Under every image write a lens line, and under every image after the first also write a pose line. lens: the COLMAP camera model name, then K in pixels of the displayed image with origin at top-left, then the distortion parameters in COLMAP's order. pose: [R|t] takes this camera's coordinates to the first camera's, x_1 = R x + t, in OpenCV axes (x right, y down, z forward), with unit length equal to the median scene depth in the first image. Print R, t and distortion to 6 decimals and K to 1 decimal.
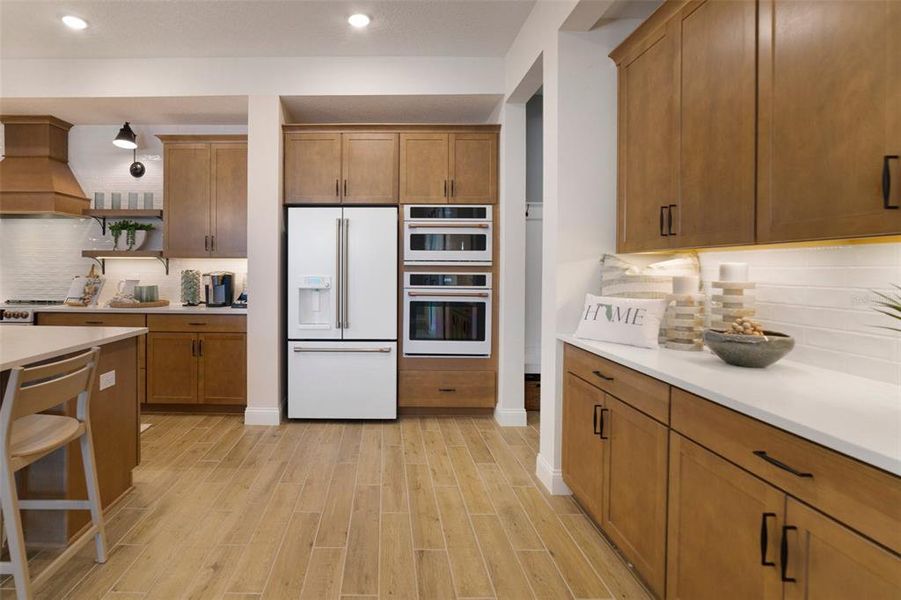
lens RADIAL K [[471.3, 0, 388.5], [0, 471.3, 271.6], [0, 0, 1]] dist [-0.027783, 0.000711]
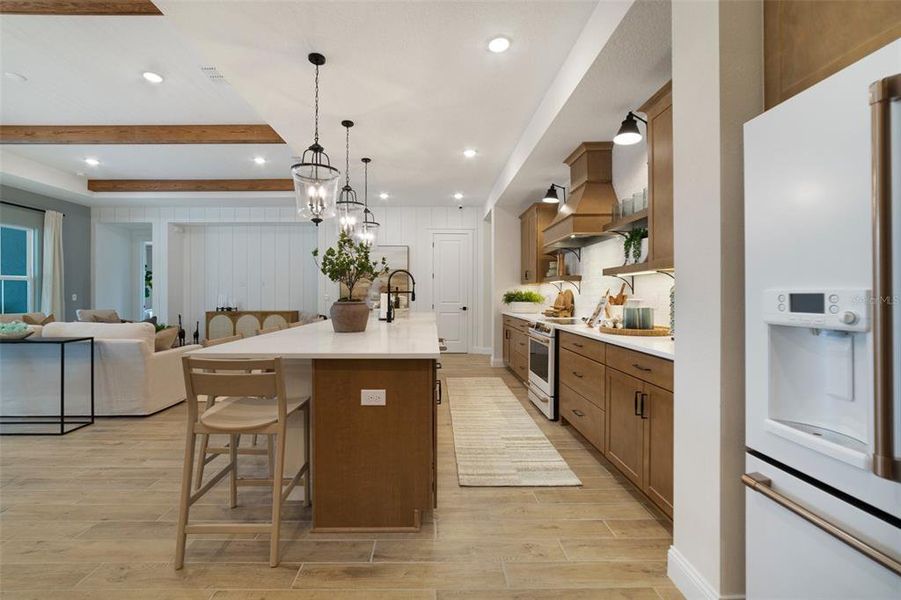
lens RADIAL K [[365.7, 0, 428.4], [0, 365.7, 294.7], [0, 0, 1]] dist [-0.002684, 0.000394]
pose [[0.008347, -0.005874, -0.999948, 0.096746], [-0.005961, 0.999965, -0.005923, 0.015640], [0.999947, 0.006010, 0.008311, 0.728092]]
